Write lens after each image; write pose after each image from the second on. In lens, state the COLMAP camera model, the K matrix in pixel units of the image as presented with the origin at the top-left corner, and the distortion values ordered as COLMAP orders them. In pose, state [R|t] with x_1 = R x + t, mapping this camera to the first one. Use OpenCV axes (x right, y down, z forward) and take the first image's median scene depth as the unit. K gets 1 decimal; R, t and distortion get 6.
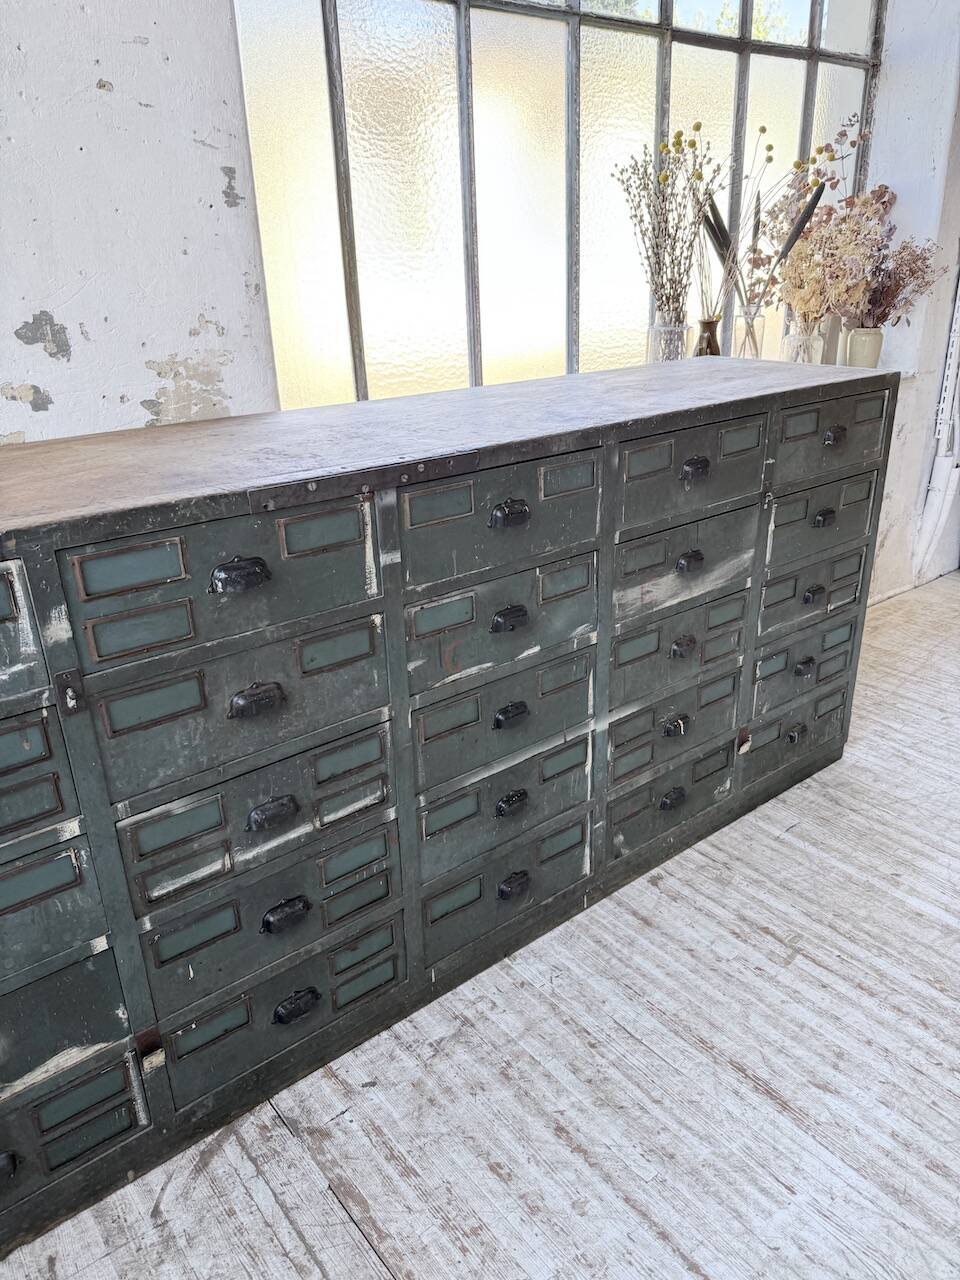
lens RADIAL K [[910.0, 0, 492.2], [0, 910.0, 642.3], [0, 0, 1]] dist [0.035031, -0.056123]
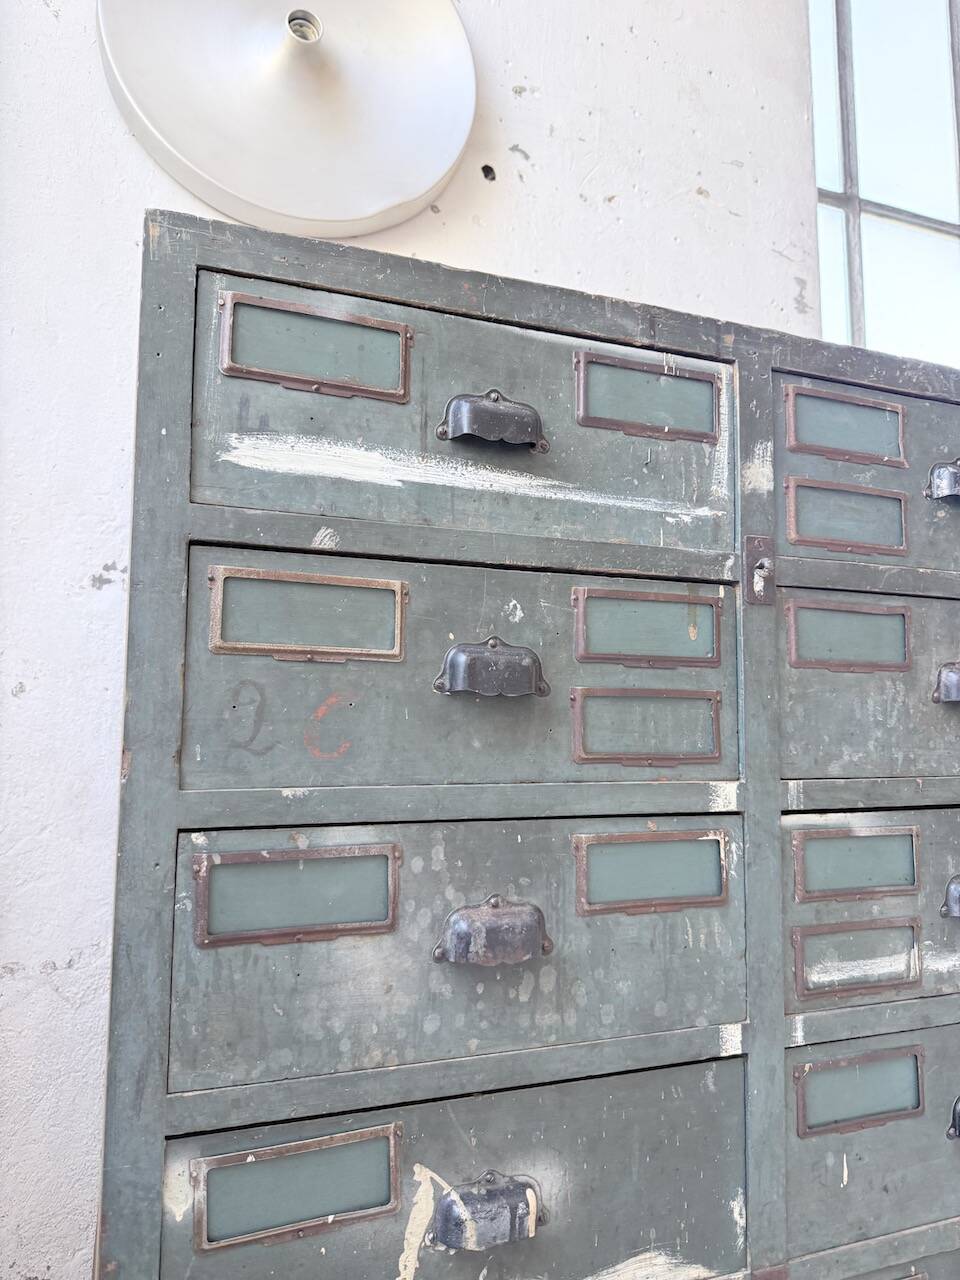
lens RADIAL K [[913.8, 0, 475.7], [0, 913.8, 623.4], [0, 0, 1]] dist [0.057596, -0.104976]
pose [[0.948722, -0.000677, -0.316111, -0.344757], [-0.152126, 0.875608, -0.458441, 0.337619], [0.277100, 0.483022, 0.830605, 0.303825]]
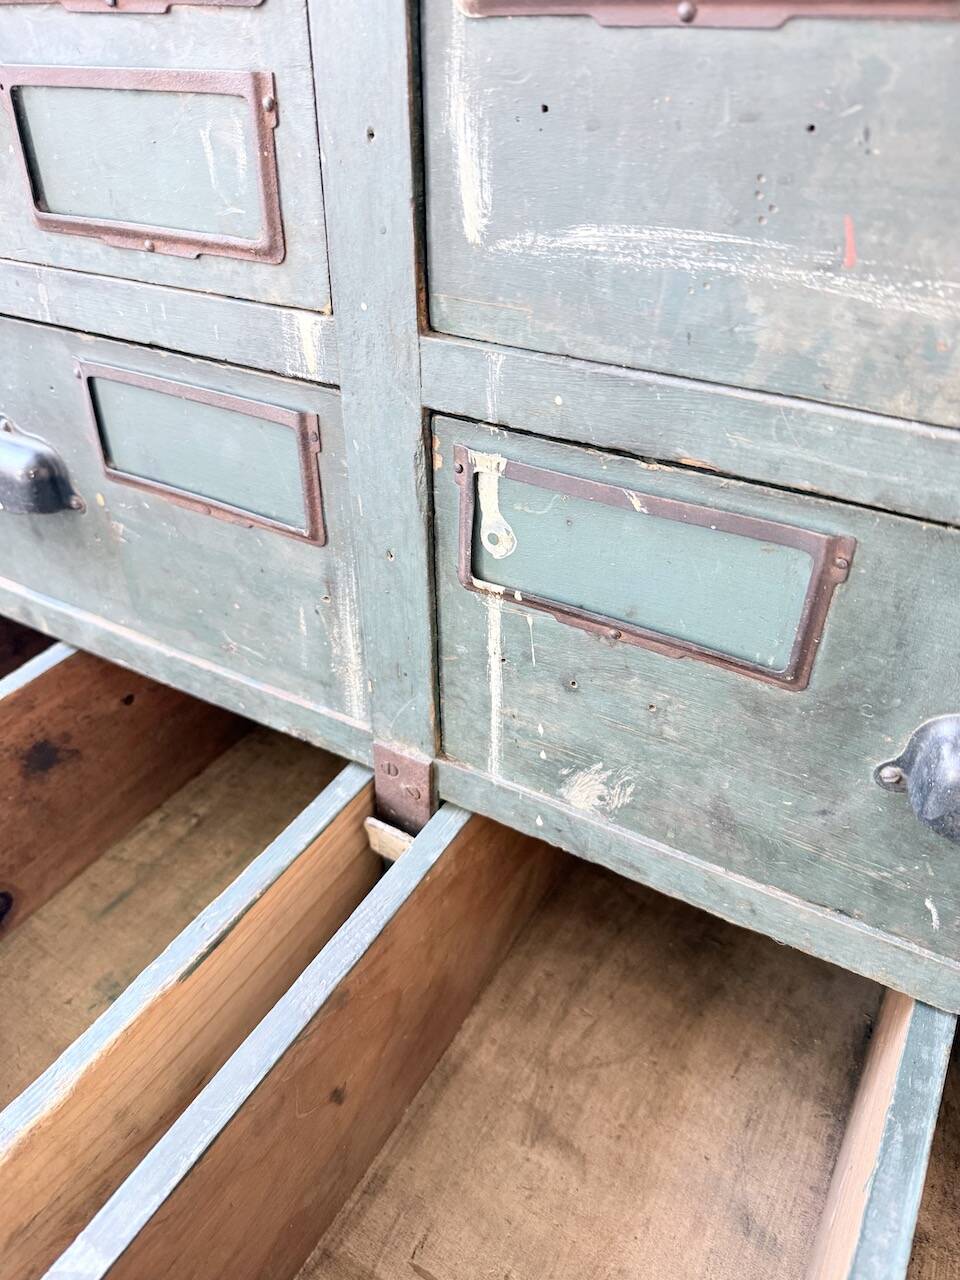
lens RADIAL K [[900.9, 0, 470.7], [0, 900.9, 645.9], [0, 0, 1]] dist [0.101739, -0.175714]
pose [[0.344091, 0.556642, -0.756142, 0.617470], [-0.368562, 0.820755, 0.436489, -0.024455], [0.863576, 0.128493, 0.487572, 1.360842]]
